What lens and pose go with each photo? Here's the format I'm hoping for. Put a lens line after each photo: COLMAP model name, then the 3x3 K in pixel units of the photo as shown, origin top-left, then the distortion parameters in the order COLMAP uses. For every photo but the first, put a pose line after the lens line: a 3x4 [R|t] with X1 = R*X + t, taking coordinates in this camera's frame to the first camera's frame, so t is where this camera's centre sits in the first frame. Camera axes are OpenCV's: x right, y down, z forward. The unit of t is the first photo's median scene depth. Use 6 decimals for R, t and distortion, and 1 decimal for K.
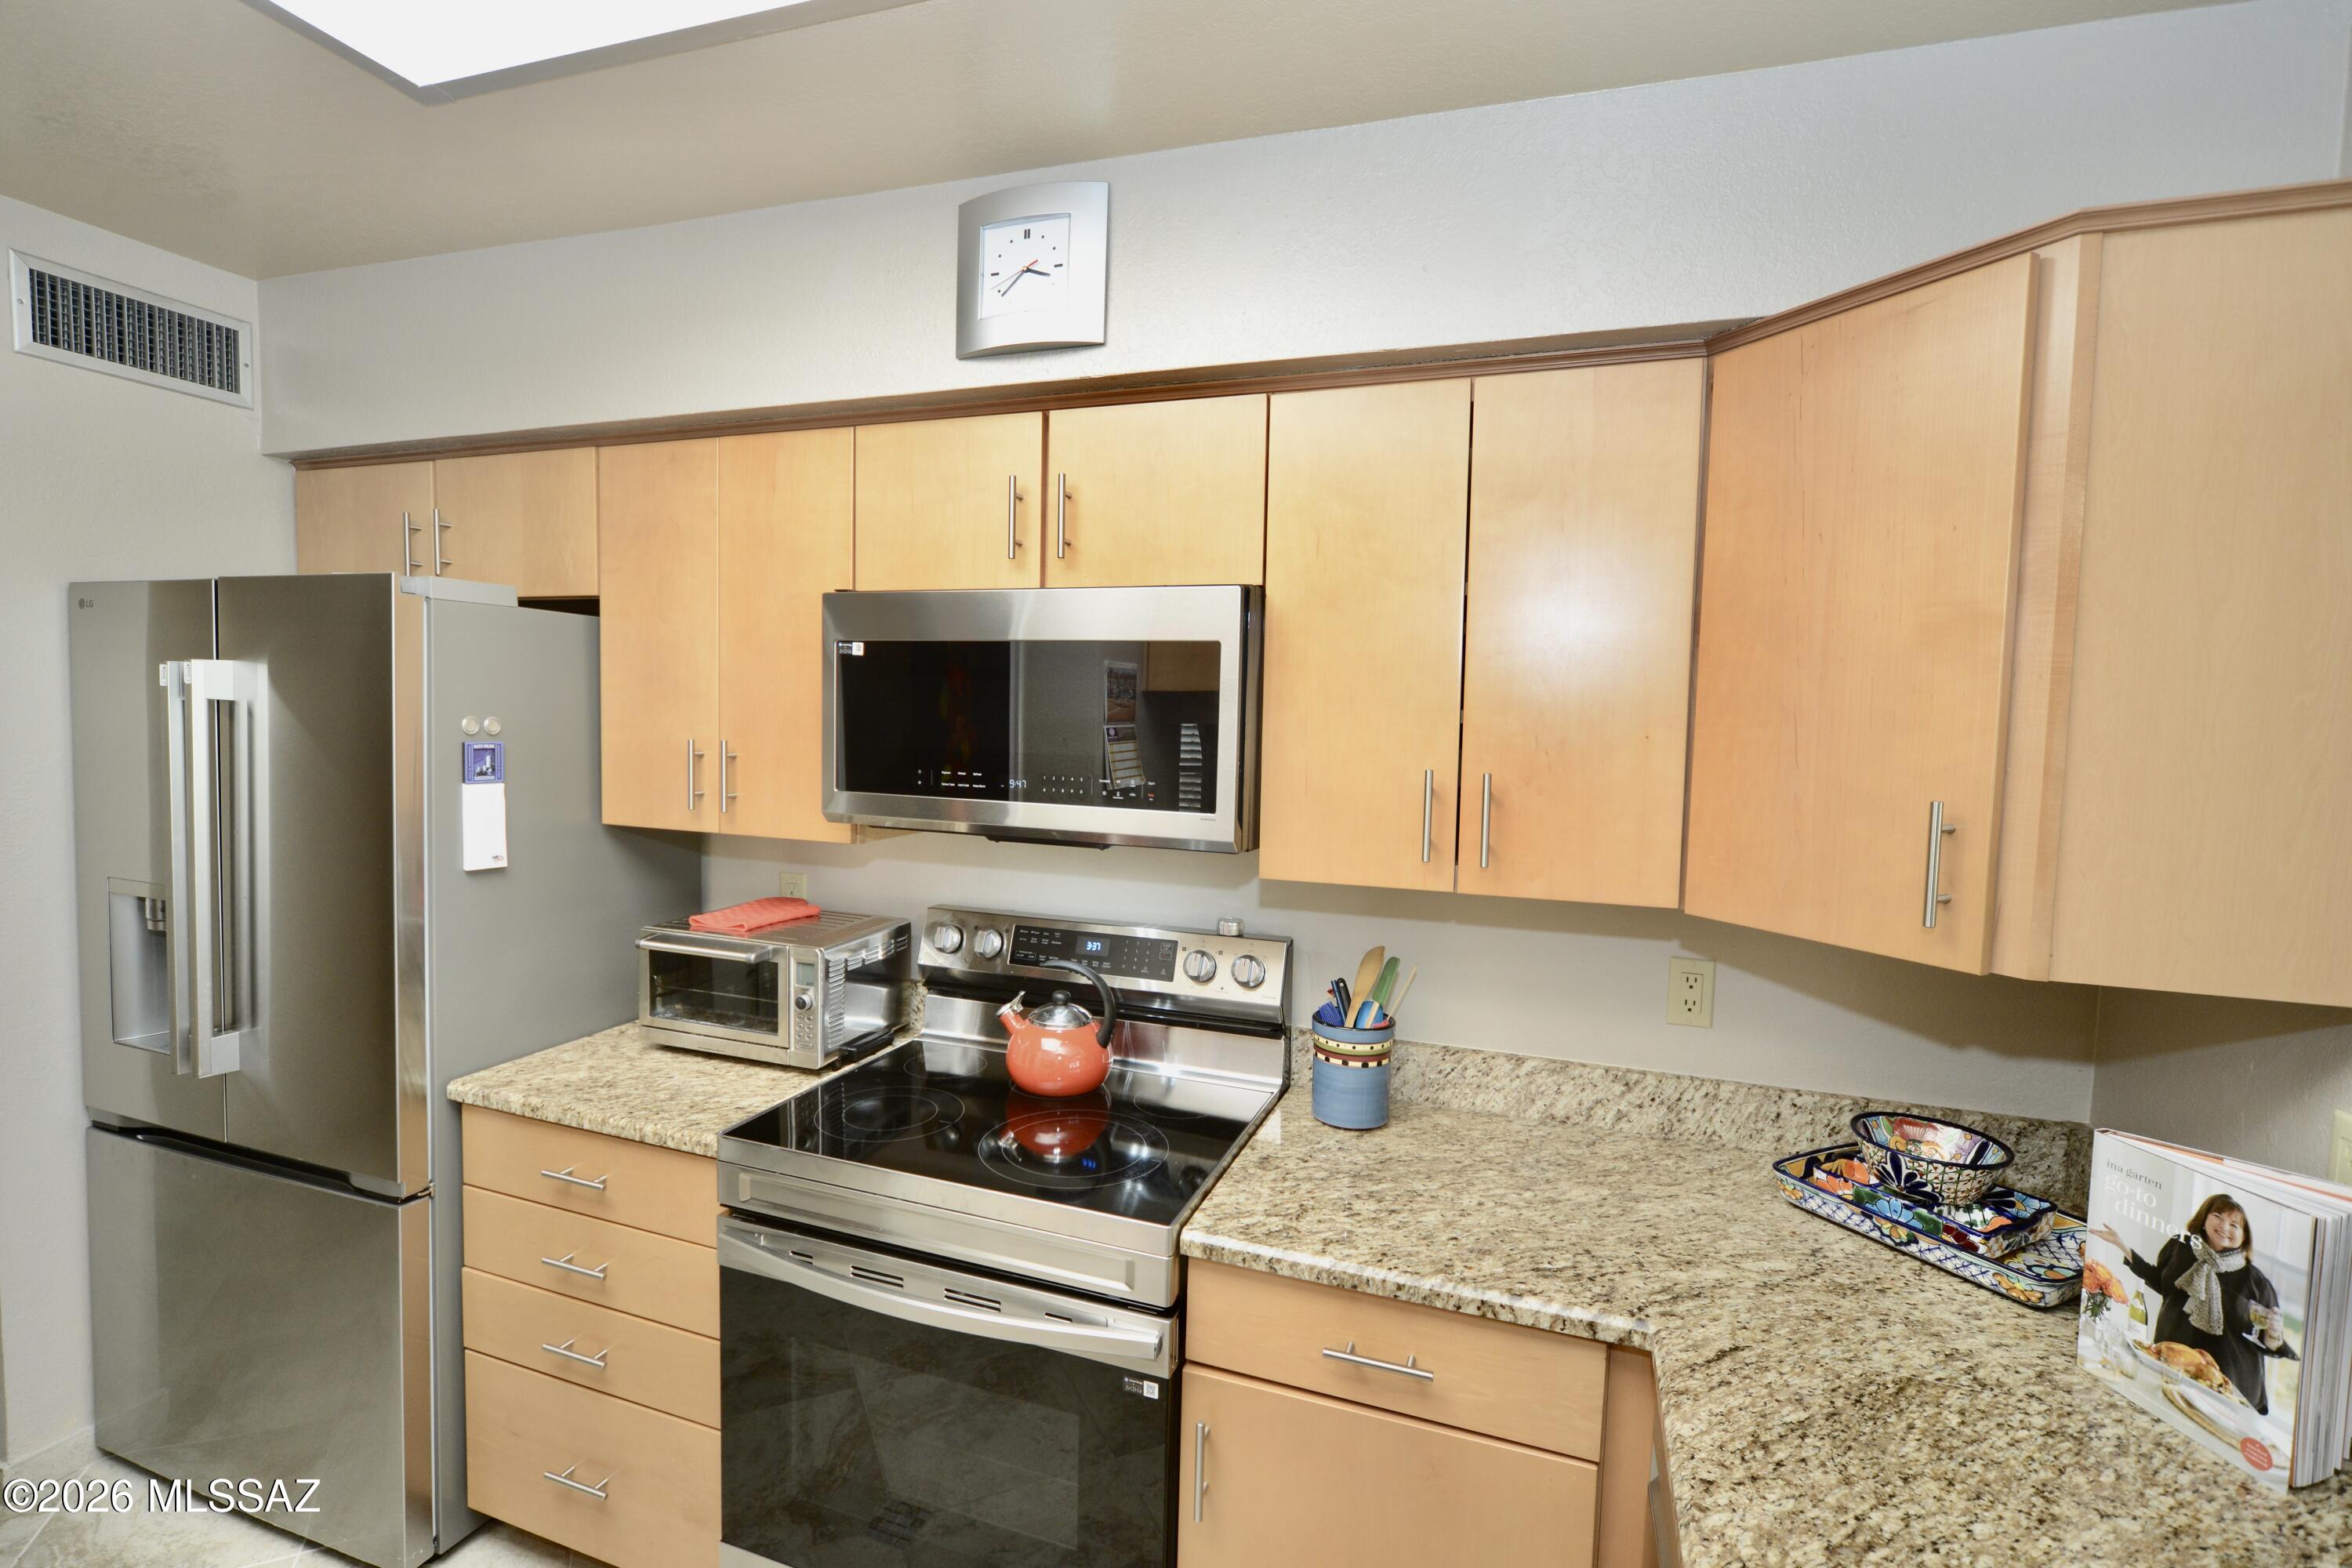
lens RADIAL K [[1066.5, 0, 1177.9], [0, 1066.5, 792.5], [0, 0, 1]] dist [-0.003454, 0.000908]
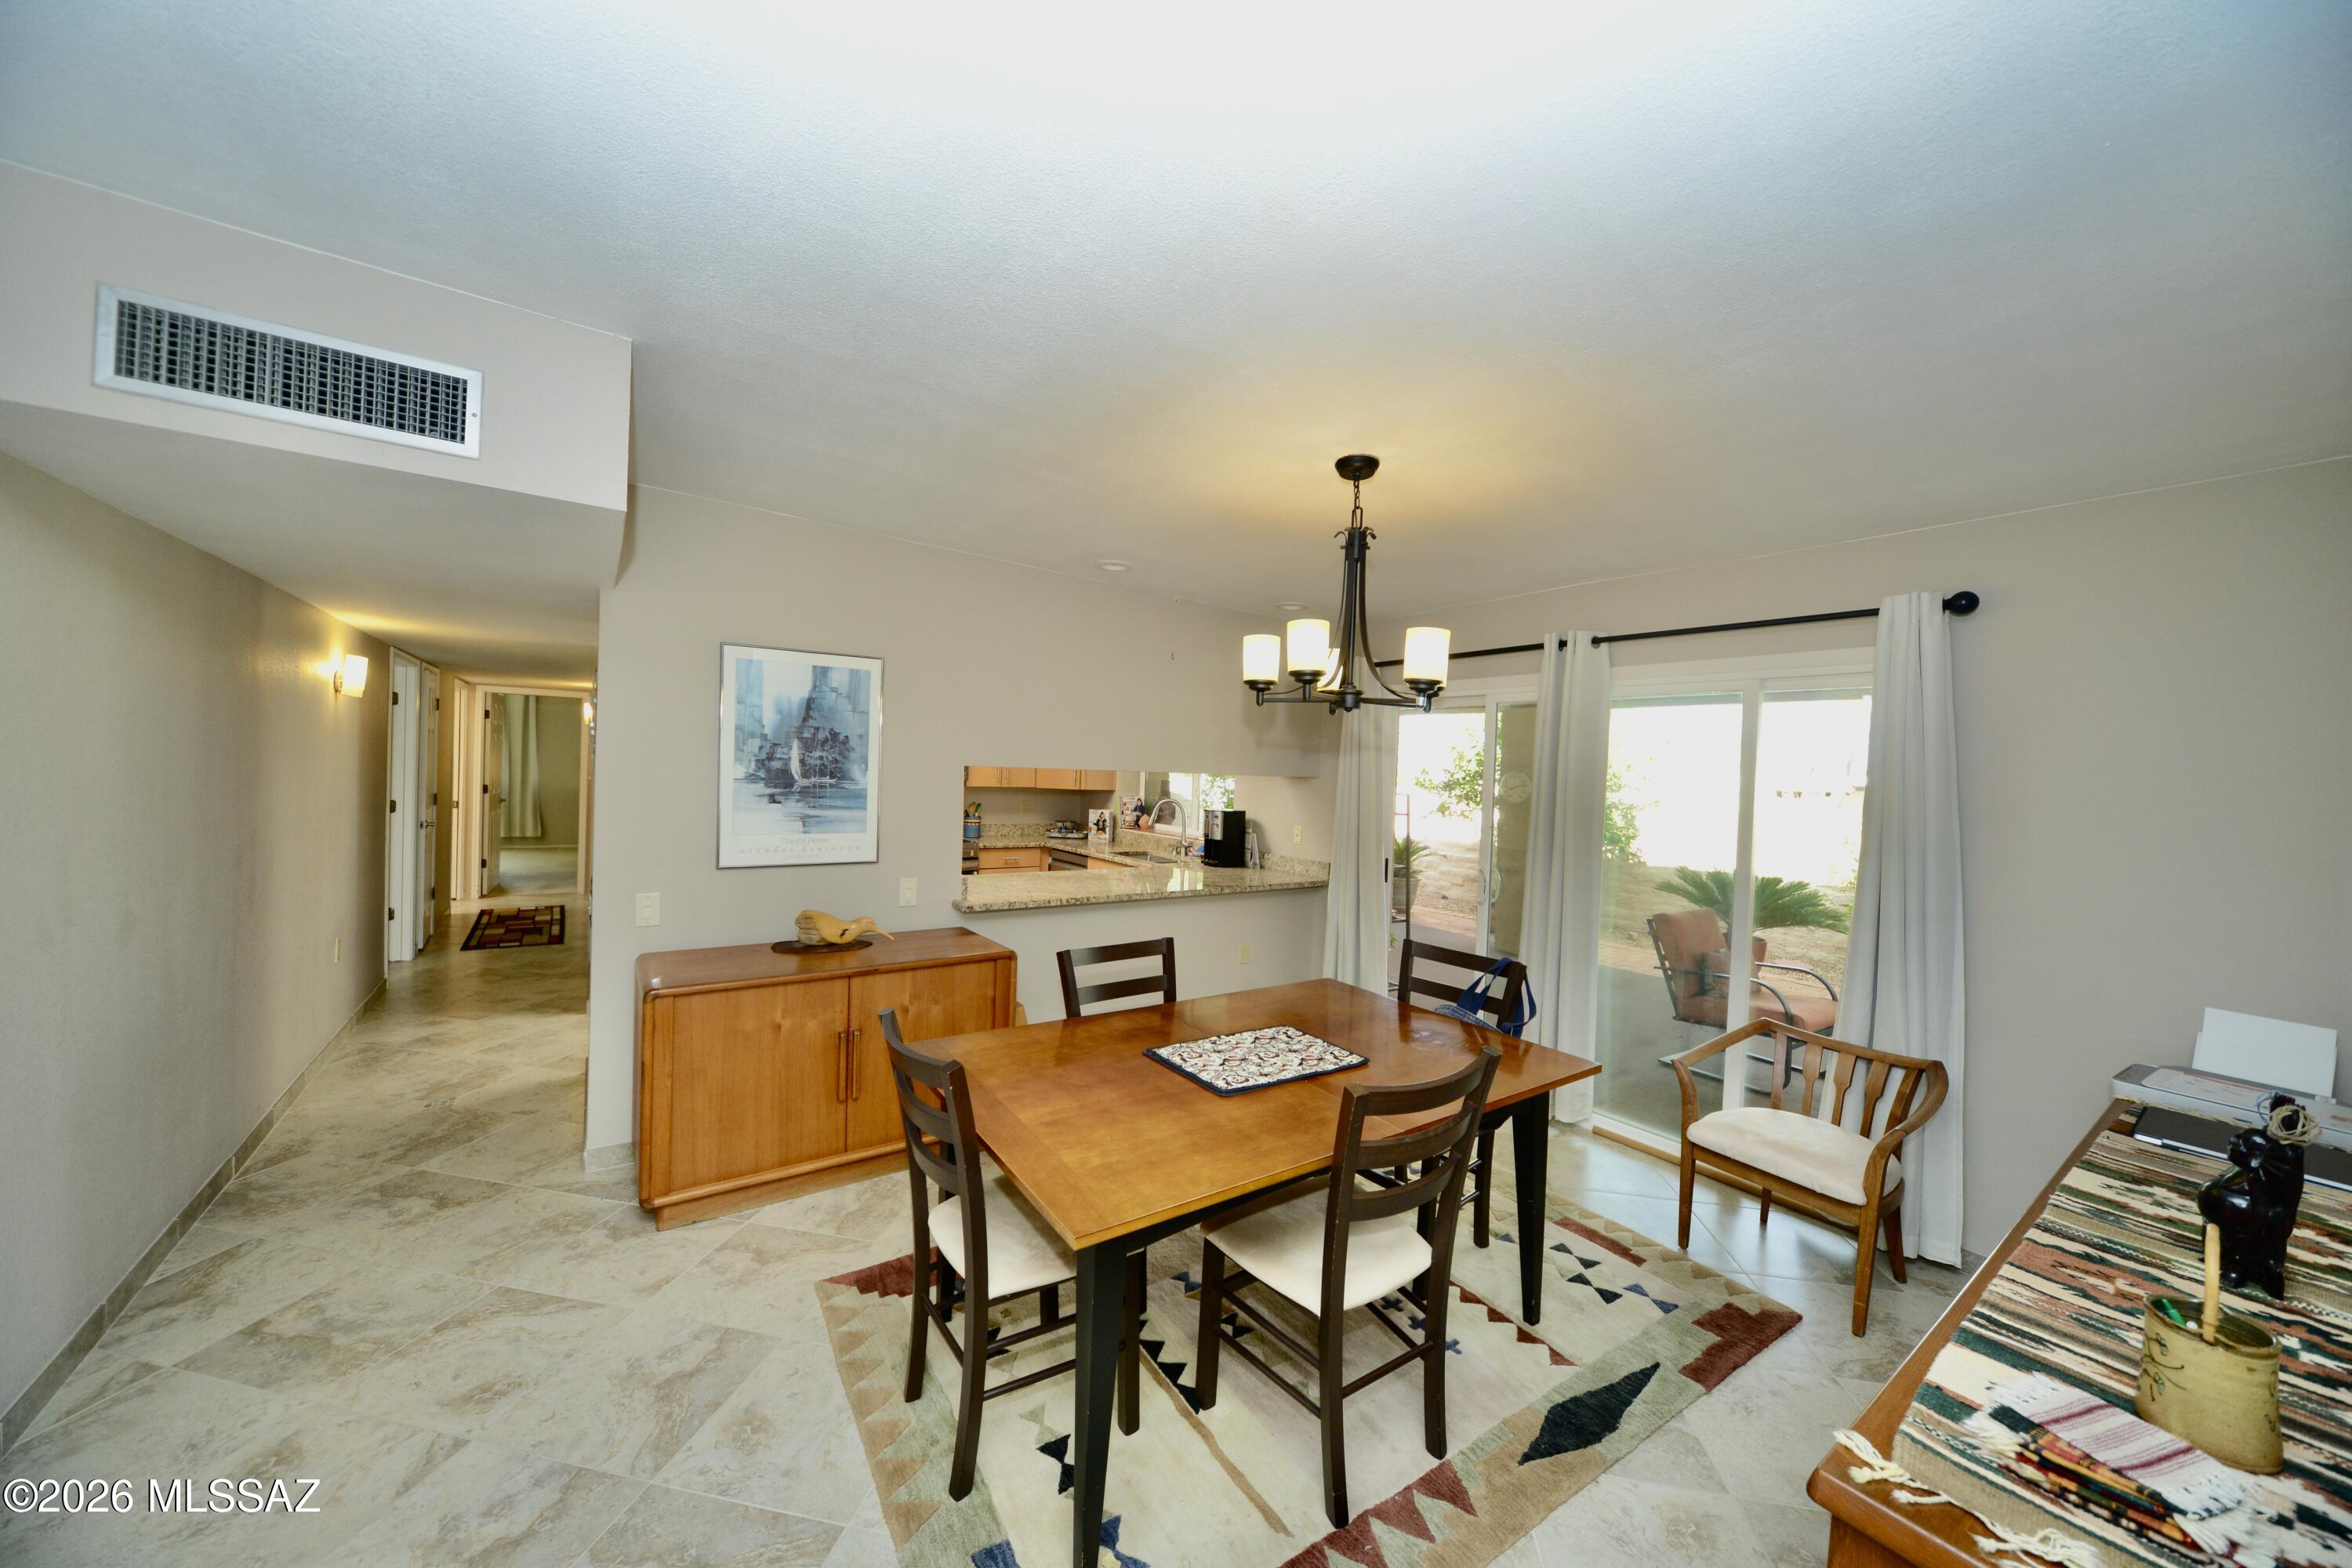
lens RADIAL K [[818.5, 0, 1162.9], [0, 818.5, 786.2], [0, 0, 1]] dist [-0.014207, 0.000649]
pose [[0.583044, -0.030586, 0.811865, -2.925268], [0.038652, 0.999204, 0.009886, 0.095059], [-0.811521, 0.025616, 0.583762, -2.331207]]
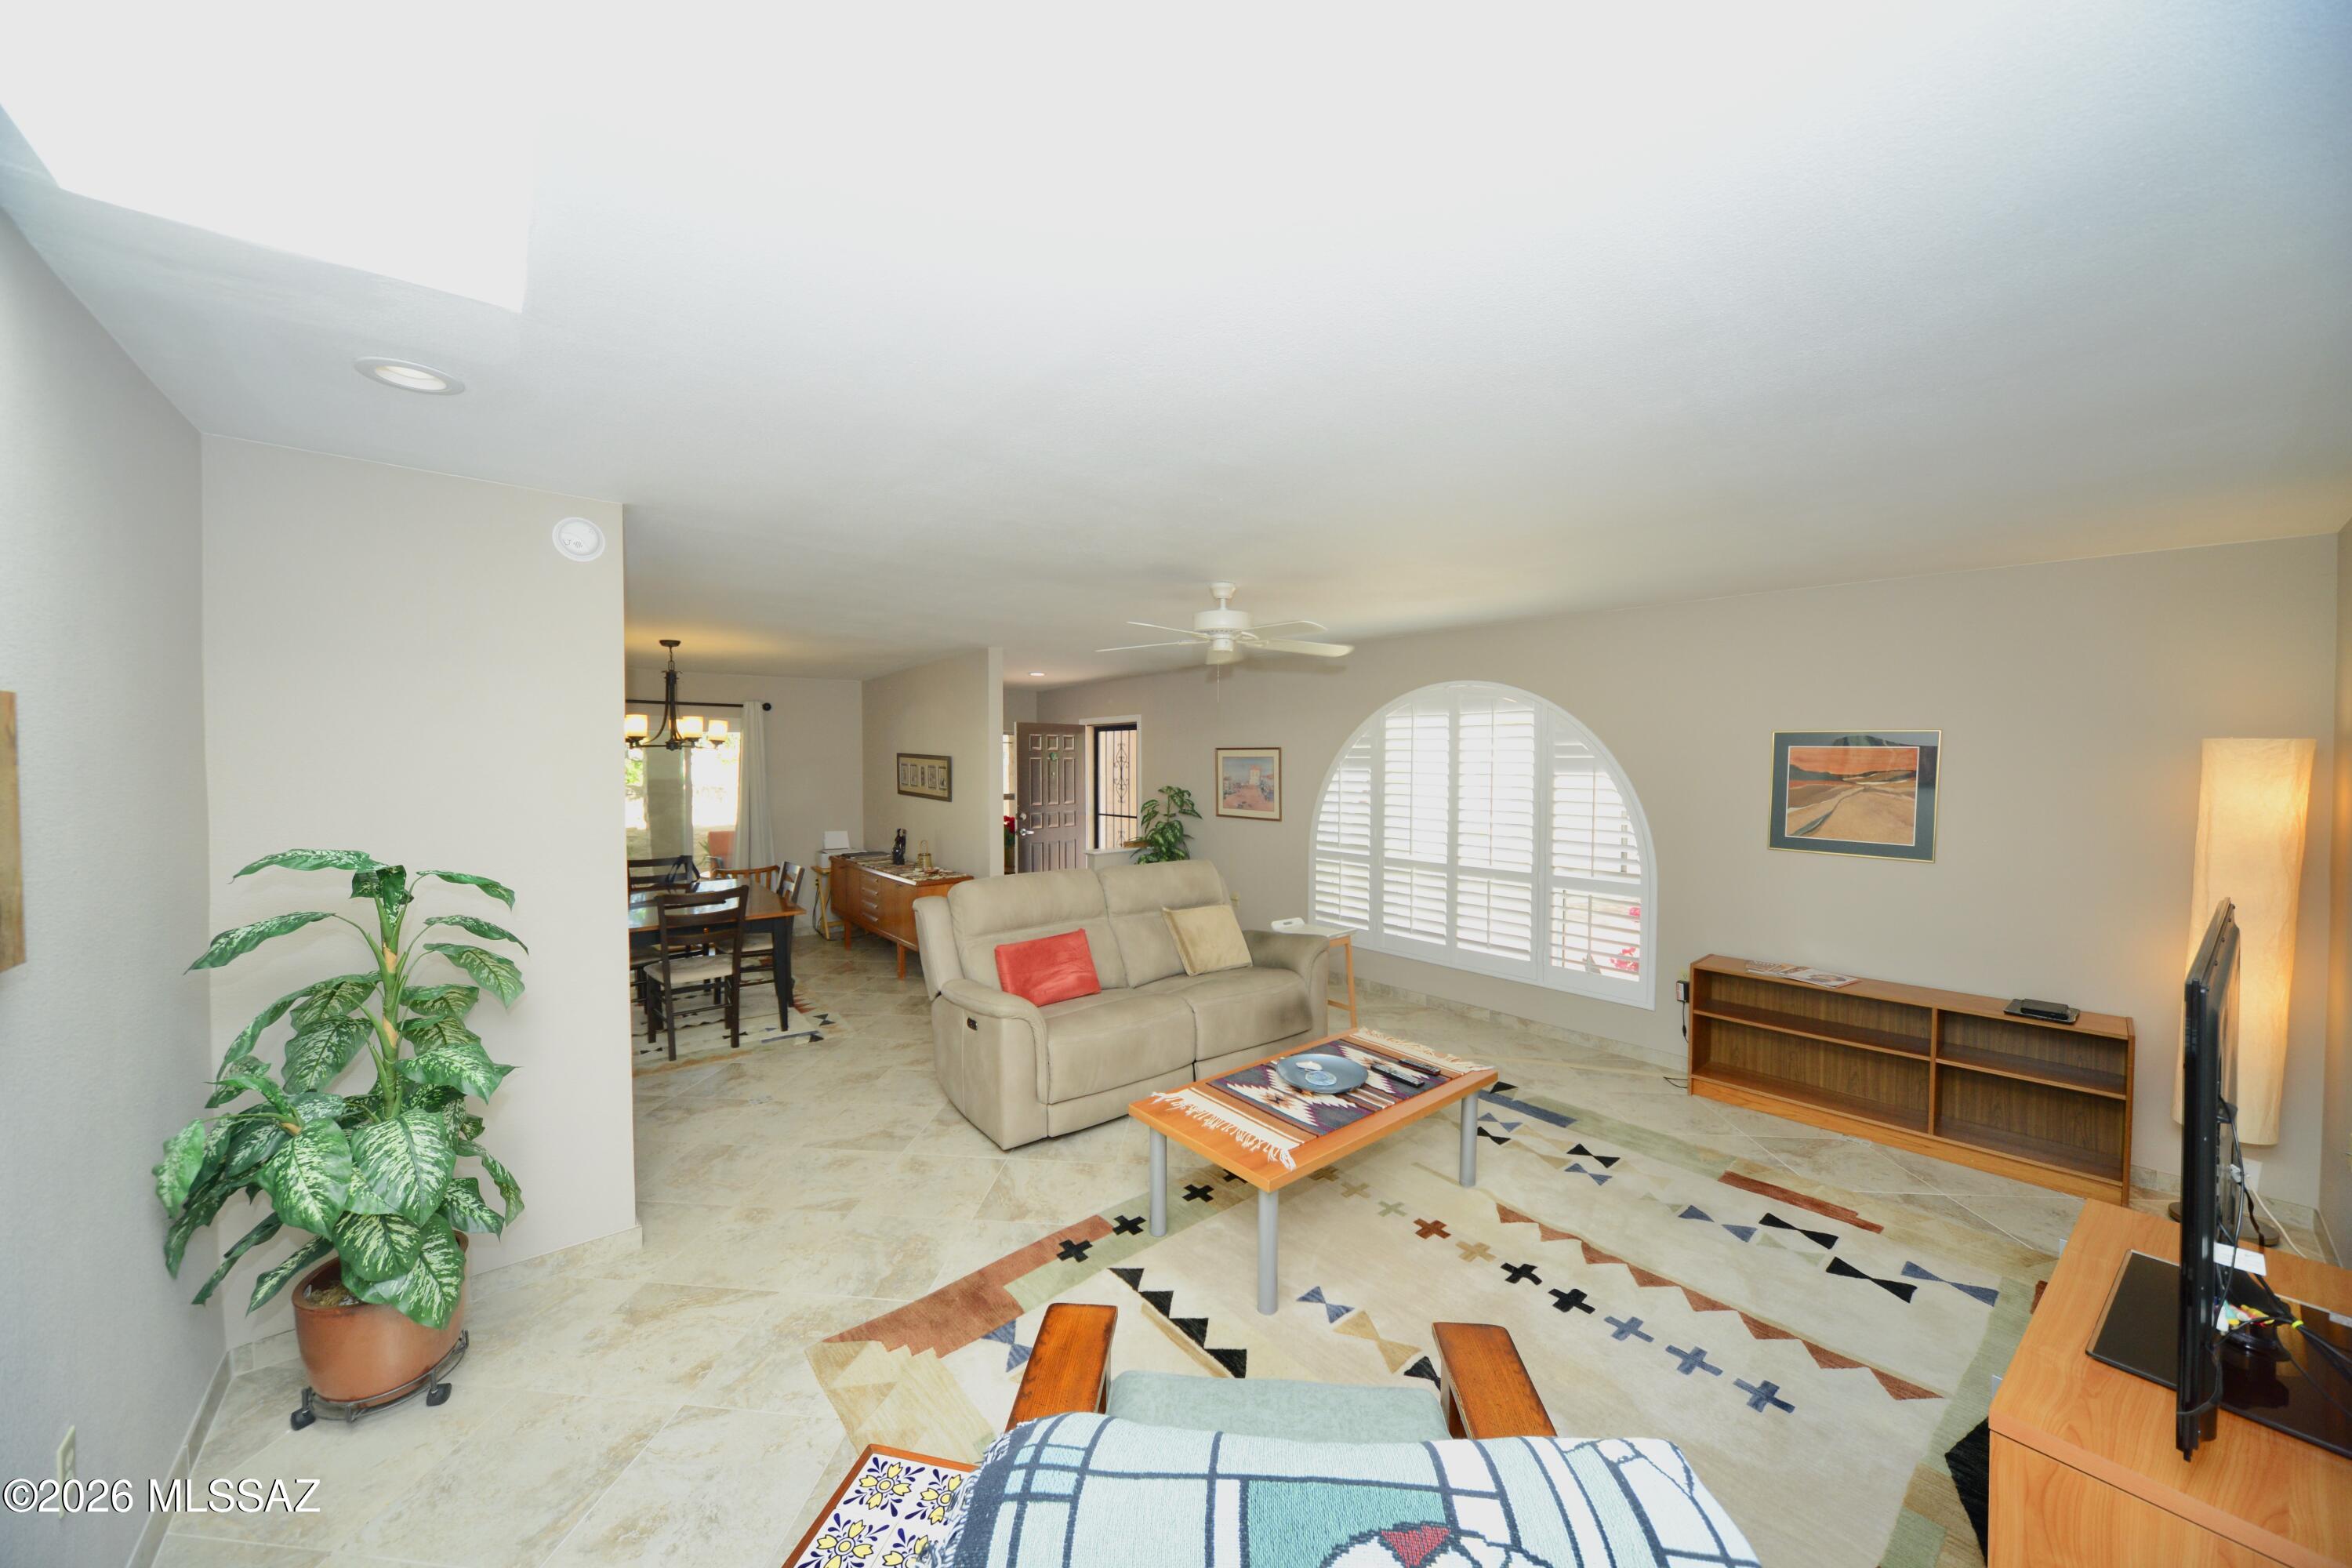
lens RADIAL K [[818.5, 0, 1176.2], [0, 818.5, 771.5], [0, 0, 1]] dist [-0.014207, 0.000649]
pose [[-0.863066, -0.039473, 0.503547, -5.259039], [0.004085, 0.996363, 0.085107, -0.242368], [-0.505075, 0.075510, -0.859766, 0.407565]]
